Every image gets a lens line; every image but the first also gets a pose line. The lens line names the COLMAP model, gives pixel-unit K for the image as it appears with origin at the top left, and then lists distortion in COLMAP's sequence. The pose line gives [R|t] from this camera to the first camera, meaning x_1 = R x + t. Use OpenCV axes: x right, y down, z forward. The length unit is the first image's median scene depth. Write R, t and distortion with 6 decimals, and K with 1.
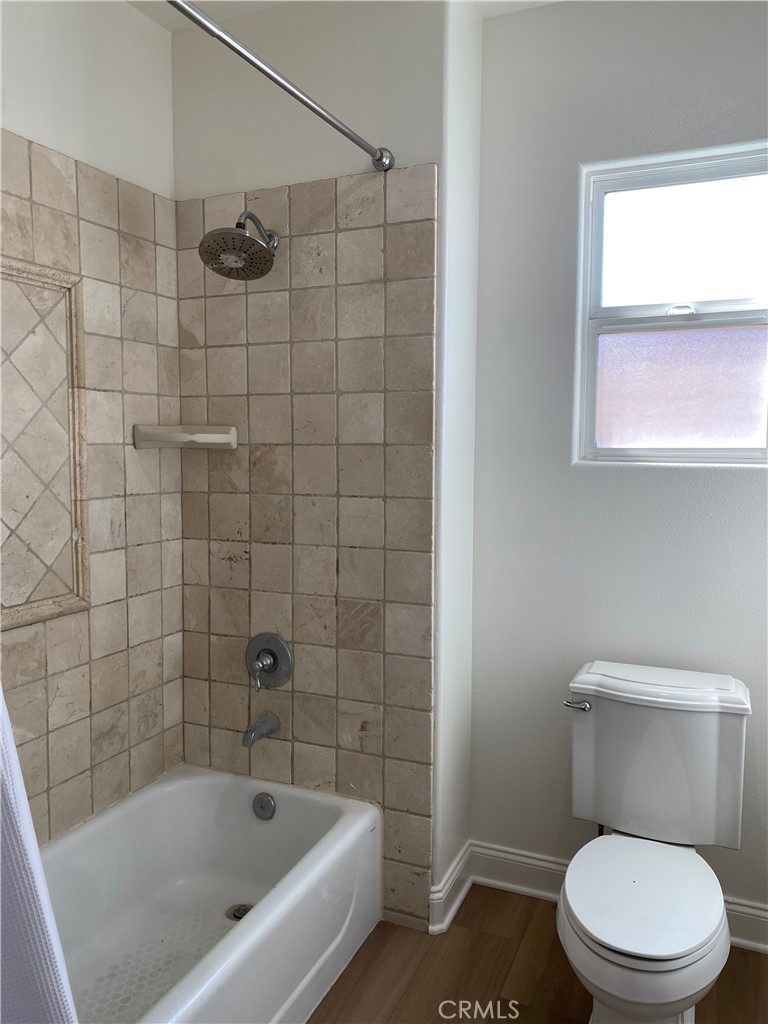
lens RADIAL K [[766.9, 0, 383.8], [0, 766.9, 509.4], [0, 0, 1]] dist [0.026150, -0.016409]
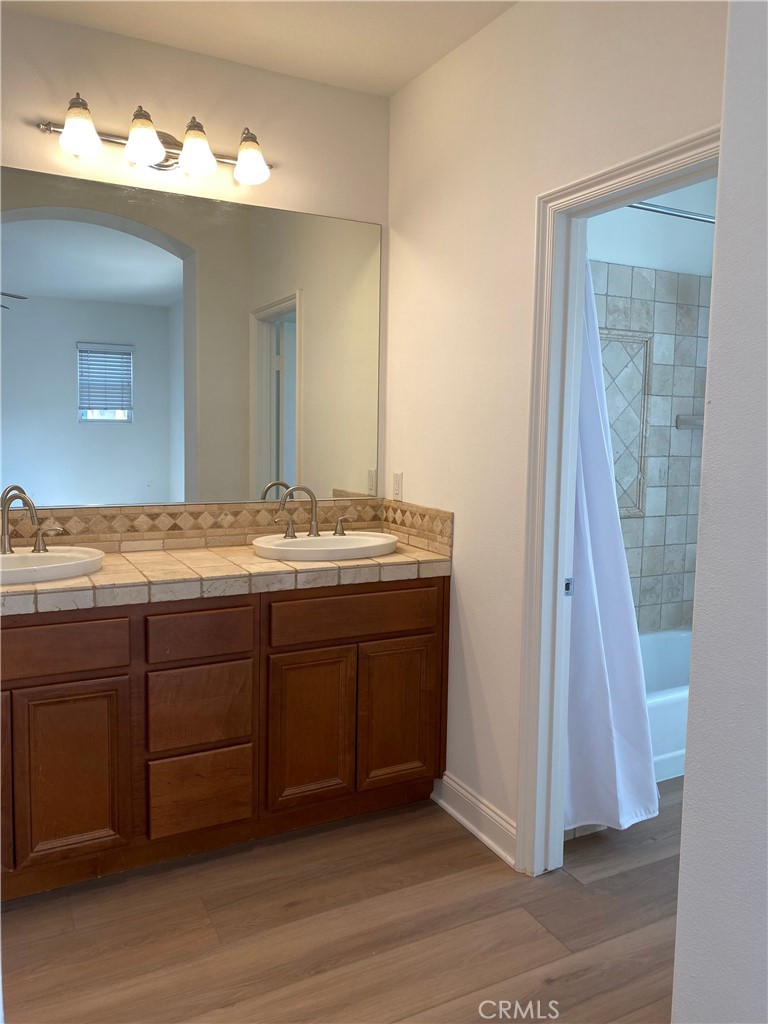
lens RADIAL K [[766.9, 0, 405.3], [0, 766.9, 501.4], [0, 0, 1]] dist [0.026150, -0.016409]
pose [[0.783443, 0.063281, -0.618233, 0.288604], [-0.065919, 0.997652, 0.018582, 0.095459], [0.617957, 0.026195, 0.785775, -0.758884]]
